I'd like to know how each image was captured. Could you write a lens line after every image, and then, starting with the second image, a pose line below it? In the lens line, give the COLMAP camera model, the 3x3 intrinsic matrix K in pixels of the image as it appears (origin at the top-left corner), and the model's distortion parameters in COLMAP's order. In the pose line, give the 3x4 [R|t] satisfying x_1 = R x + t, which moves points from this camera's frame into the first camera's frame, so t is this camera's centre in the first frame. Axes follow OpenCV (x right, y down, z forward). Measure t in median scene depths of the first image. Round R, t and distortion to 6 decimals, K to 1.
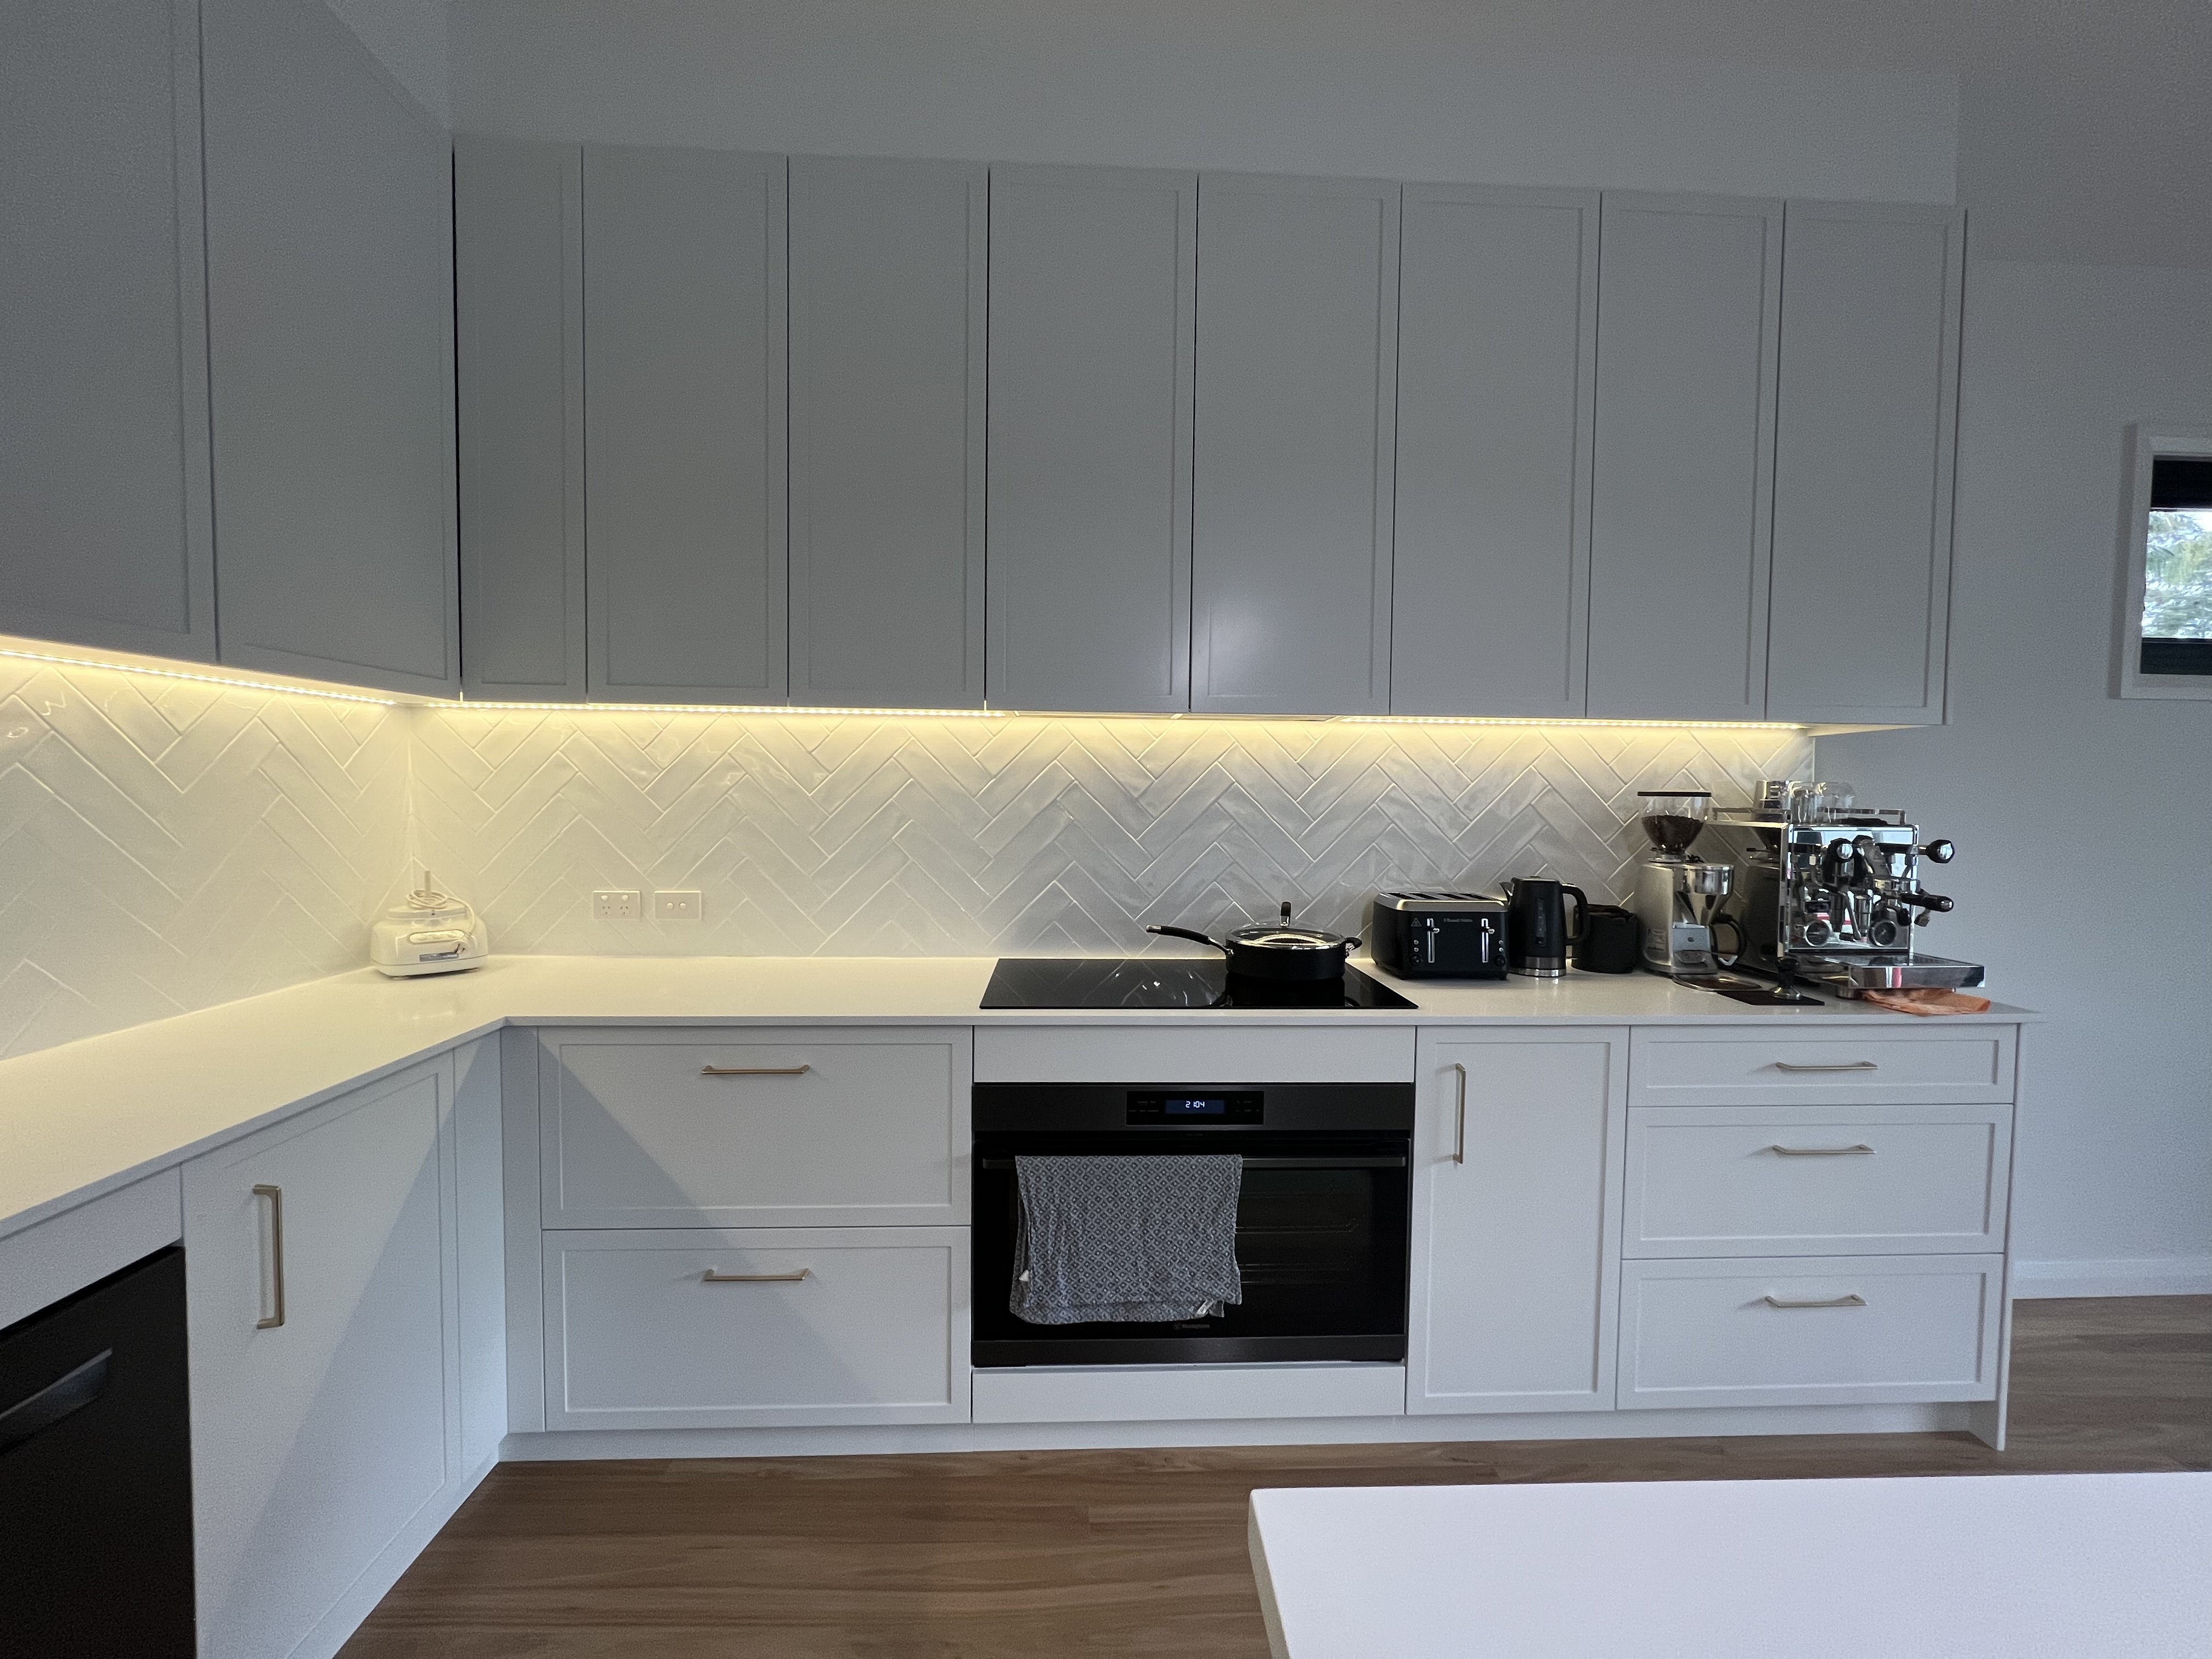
lens RADIAL K [[880.8, 0, 1106.0], [0, 880.8, 829.5], [0, 0, 1]] dist [-0.001173, -0.000121]
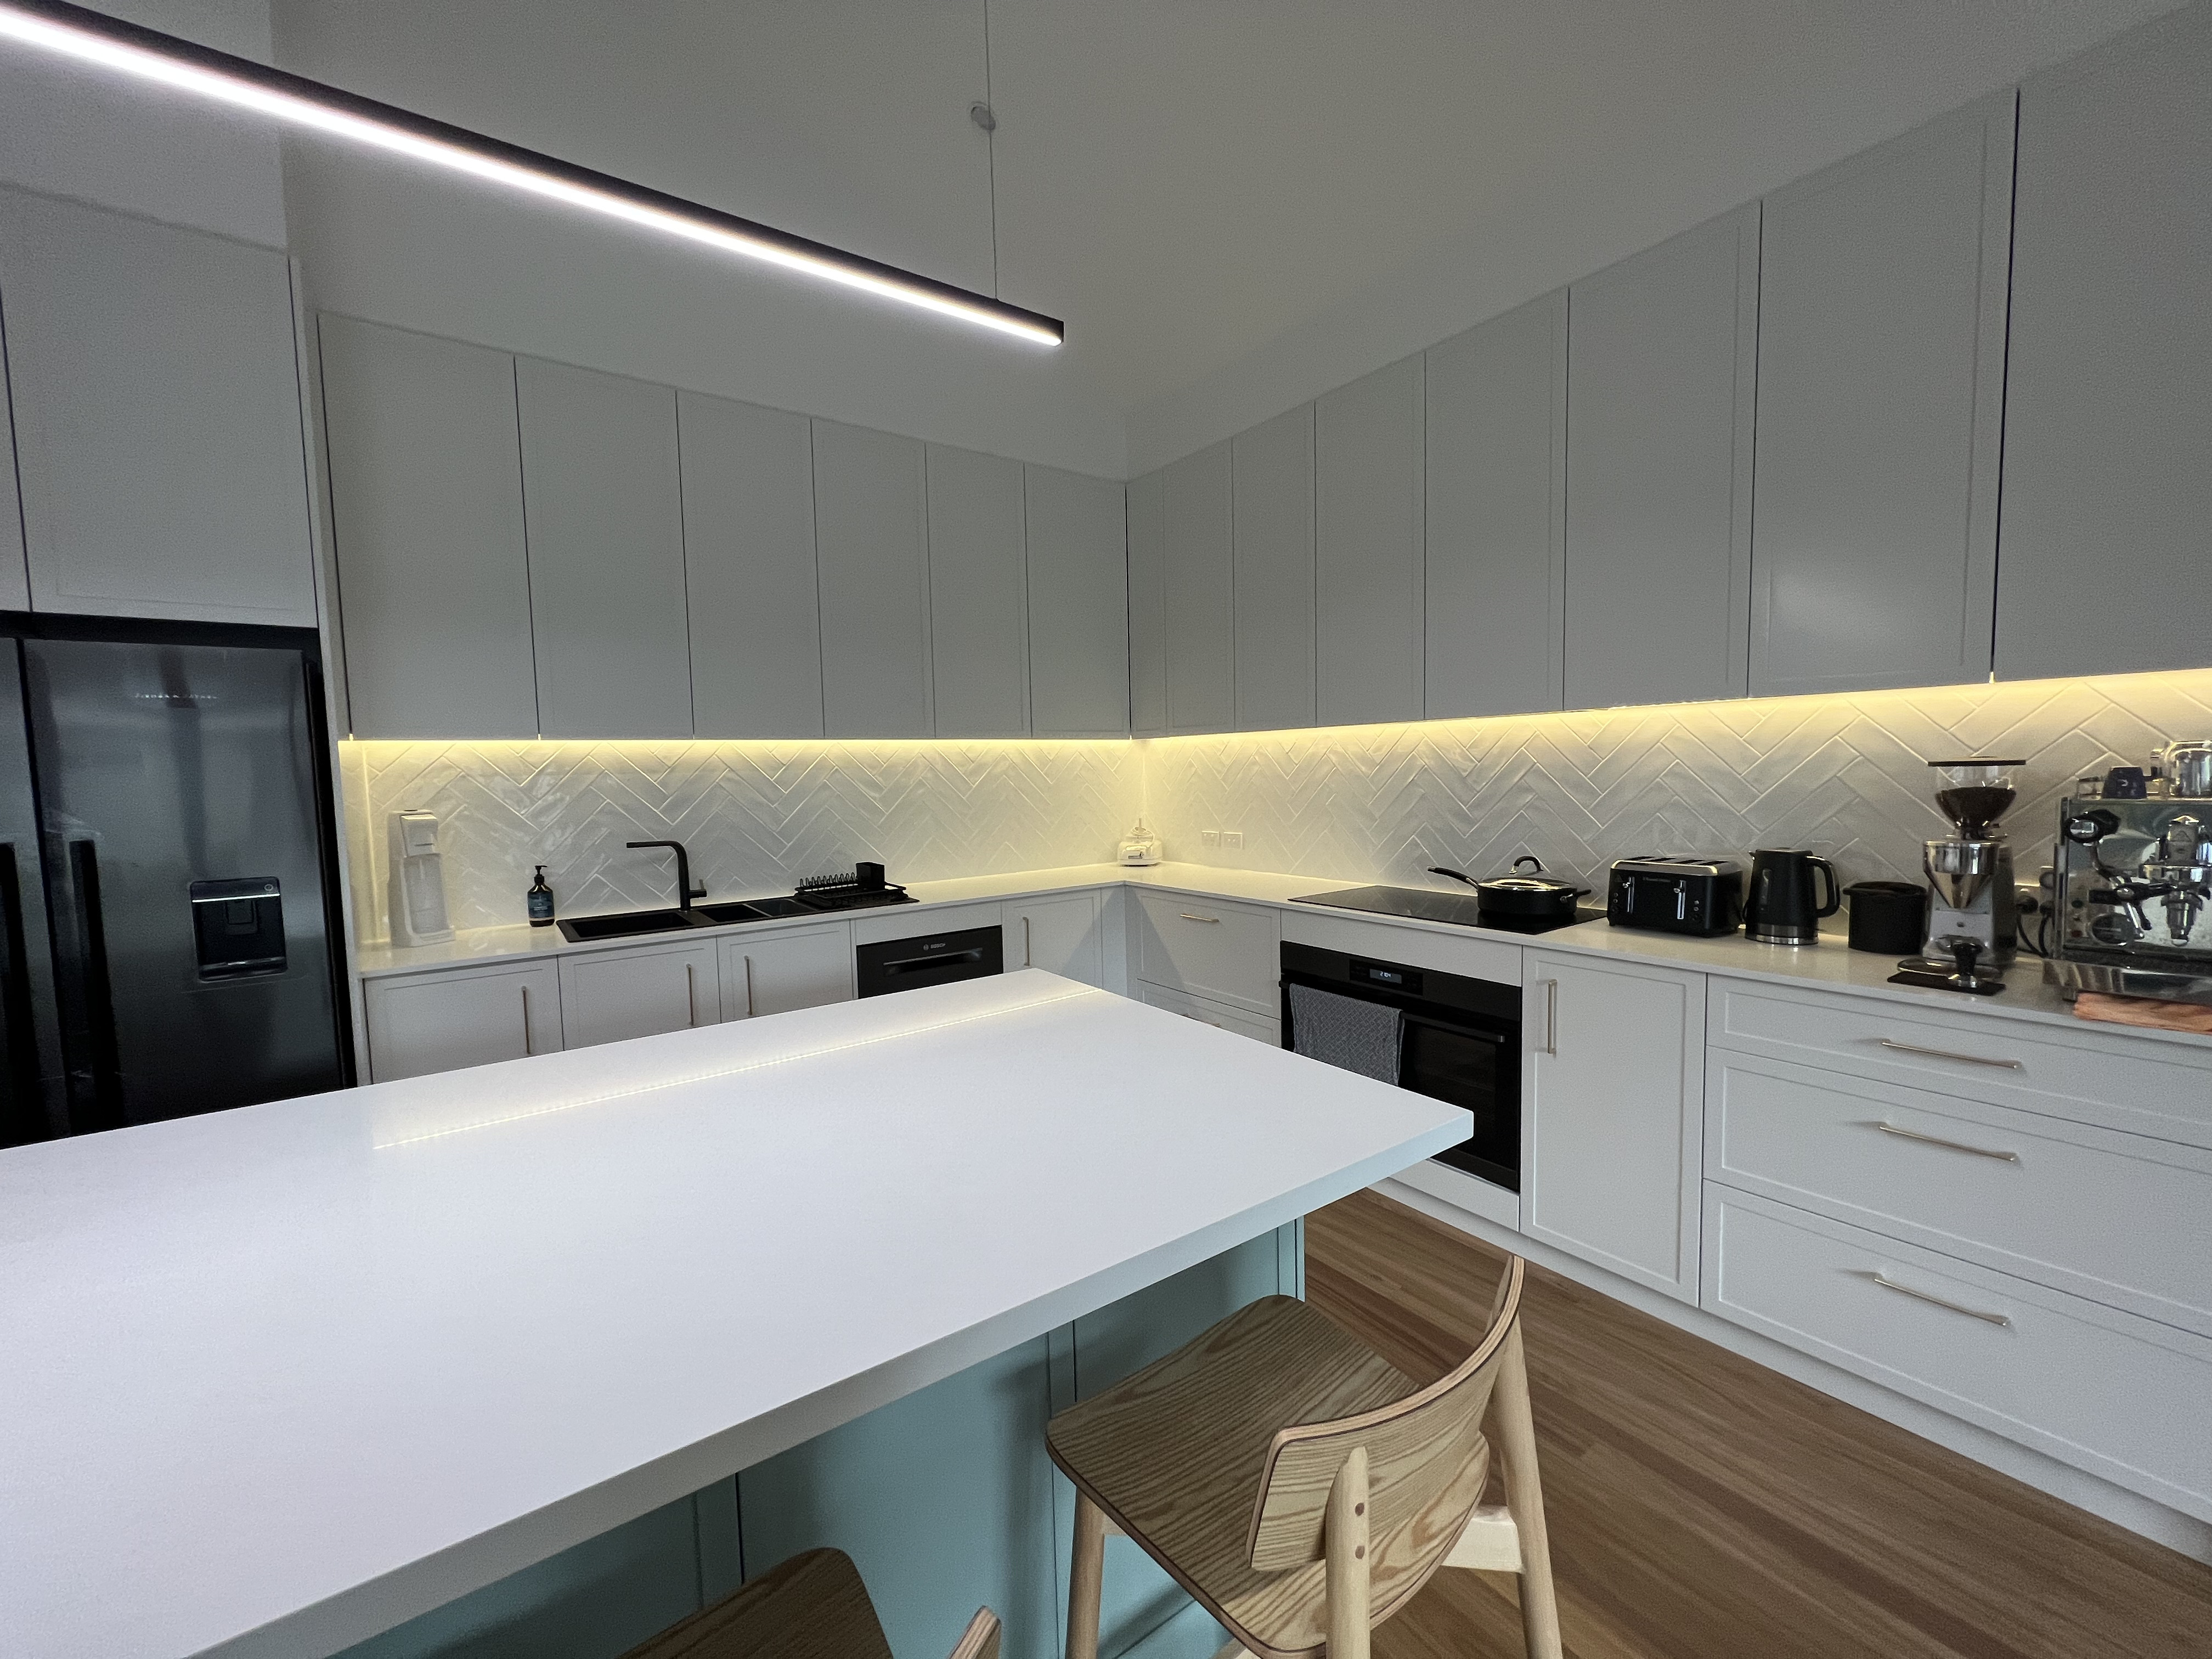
lens RADIAL K [[880.8, 0, 1106.0], [0, 880.8, 829.5], [0, 0, 1]] dist [-0.001173, -0.000121]
pose [[0.550102, 0.032651, -0.834459, 0.962996], [-0.006387, 0.999371, 0.034893, 0.001458], [0.835073, -0.013865, 0.549964, -0.234888]]
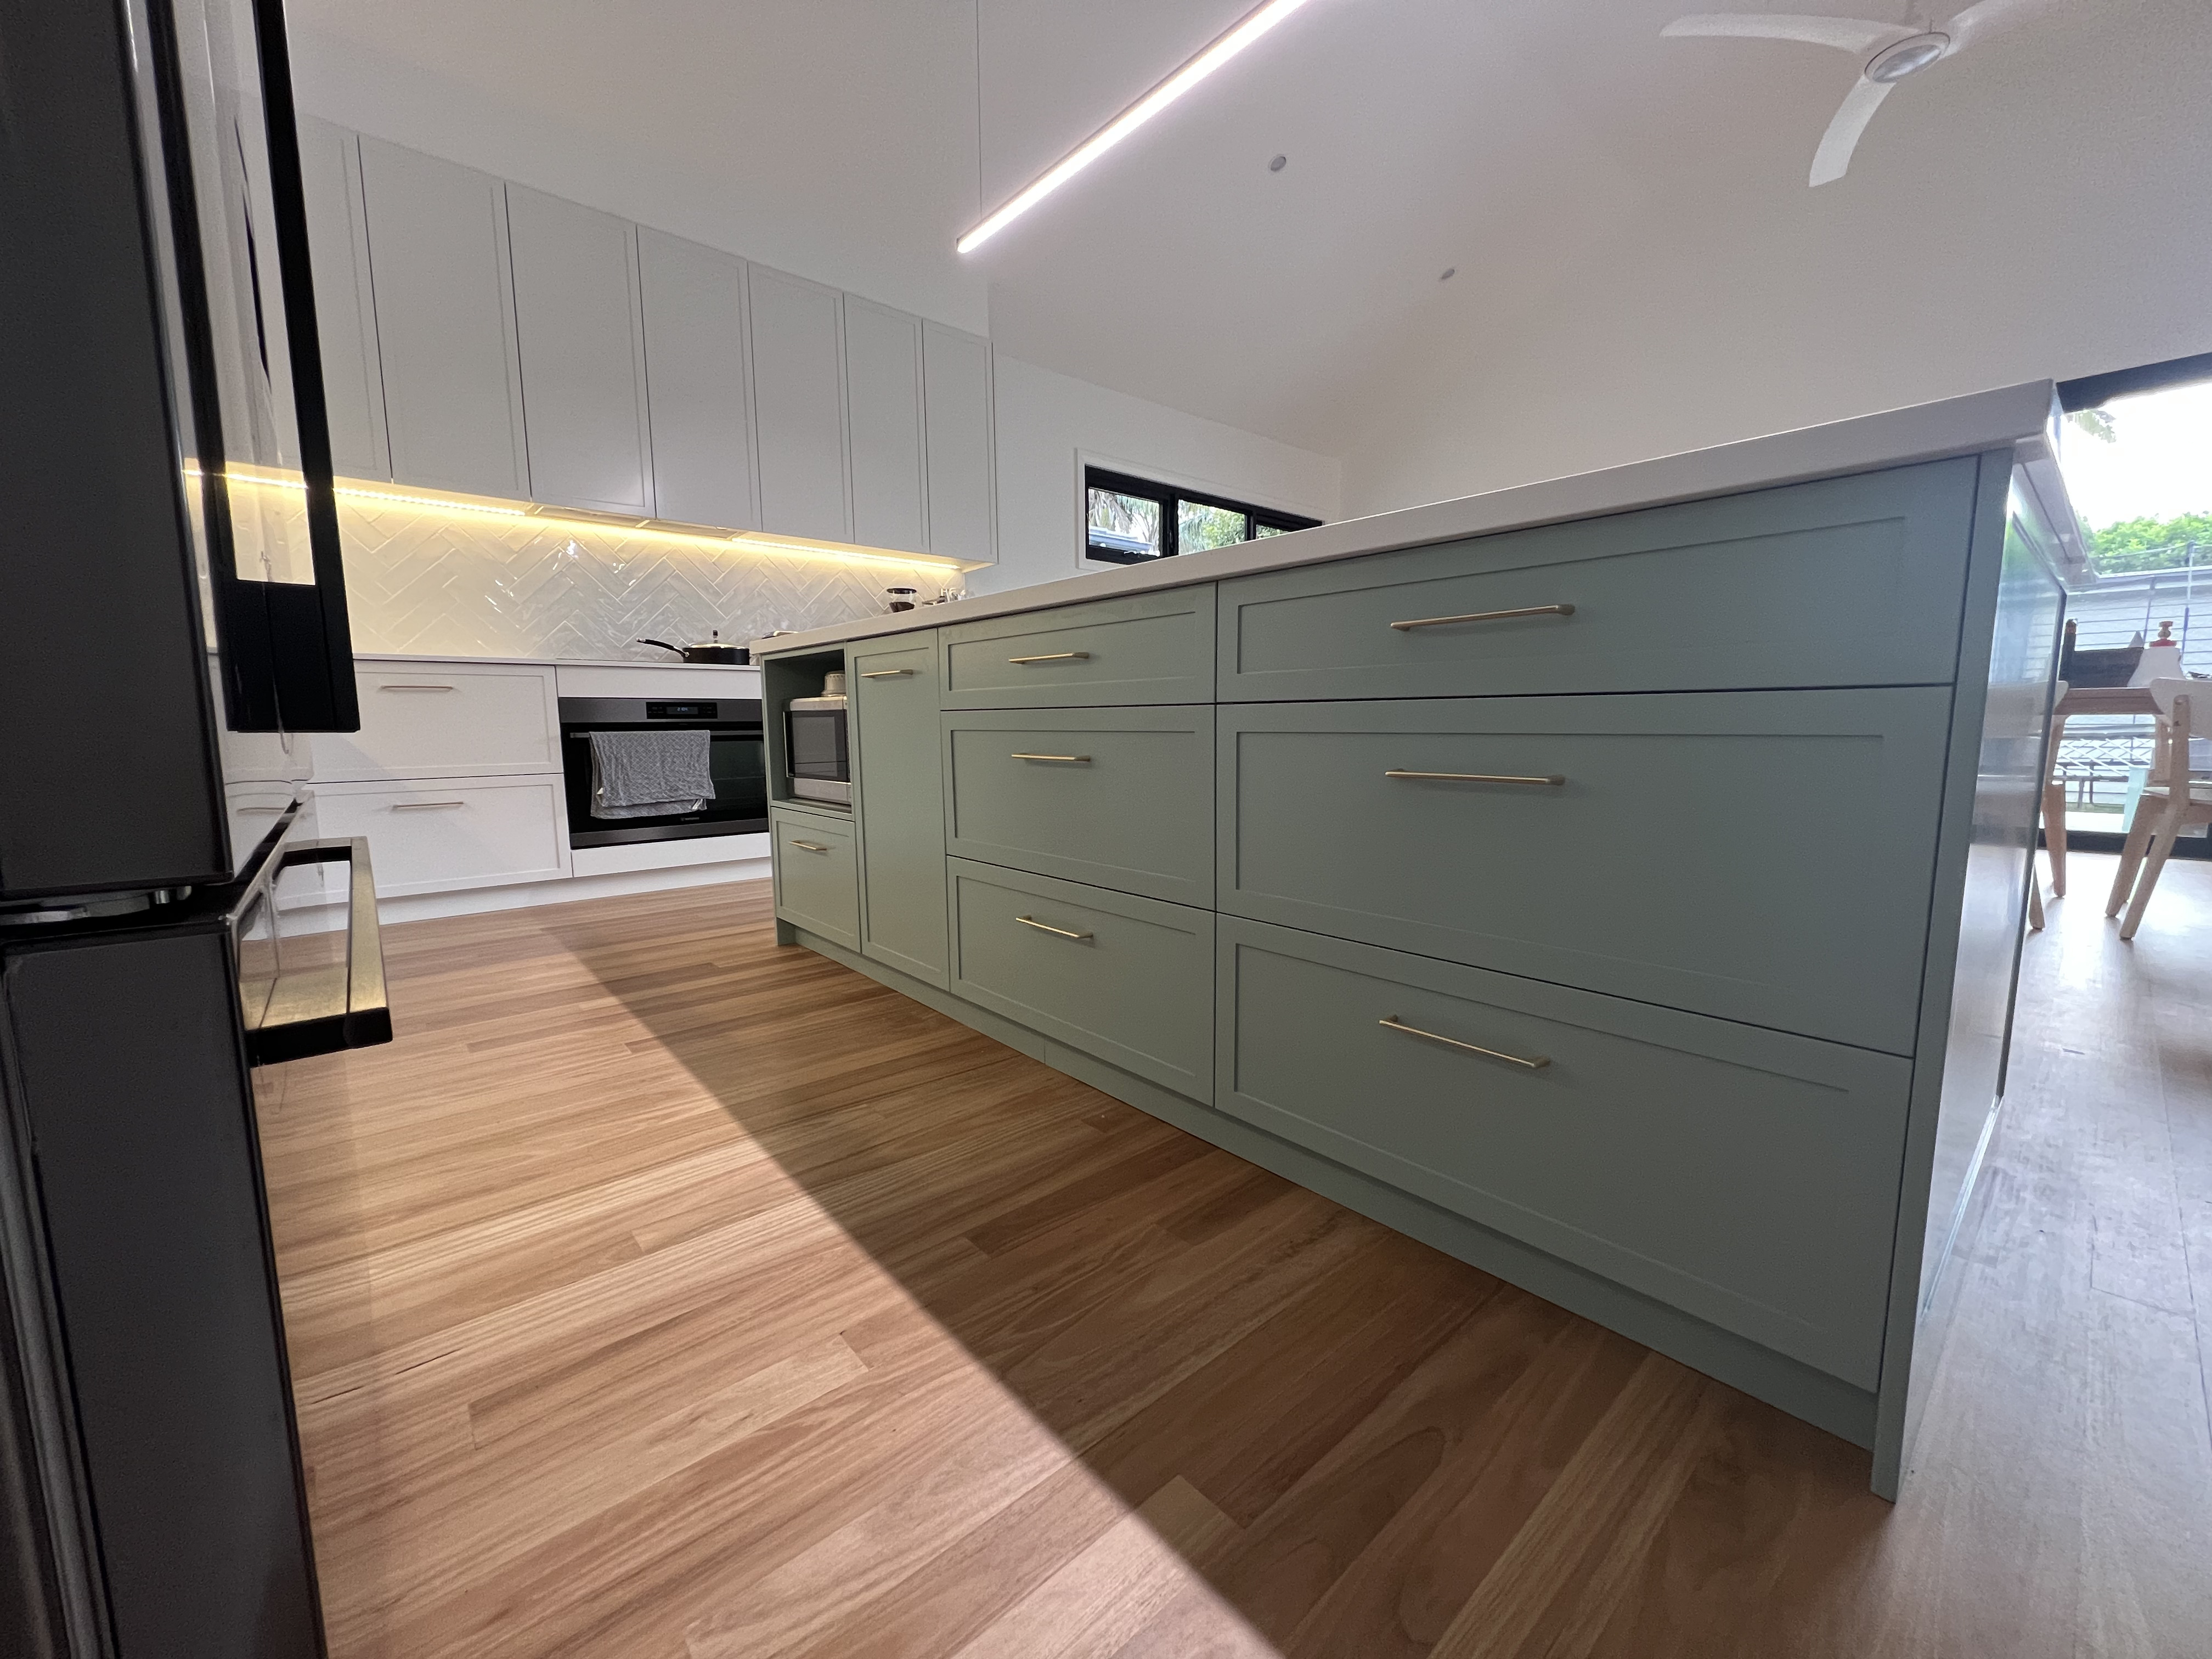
lens RADIAL K [[880.8, 0, 1106.0], [0, 880.8, 829.5], [0, 0, 1]] dist [-0.001173, -0.000121]
pose [[0.778872, -0.095308, 0.619899, -0.369194], [0.044200, 0.994270, 0.097331, 0.372092], [-0.625623, -0.048409, 0.778622, -1.063252]]
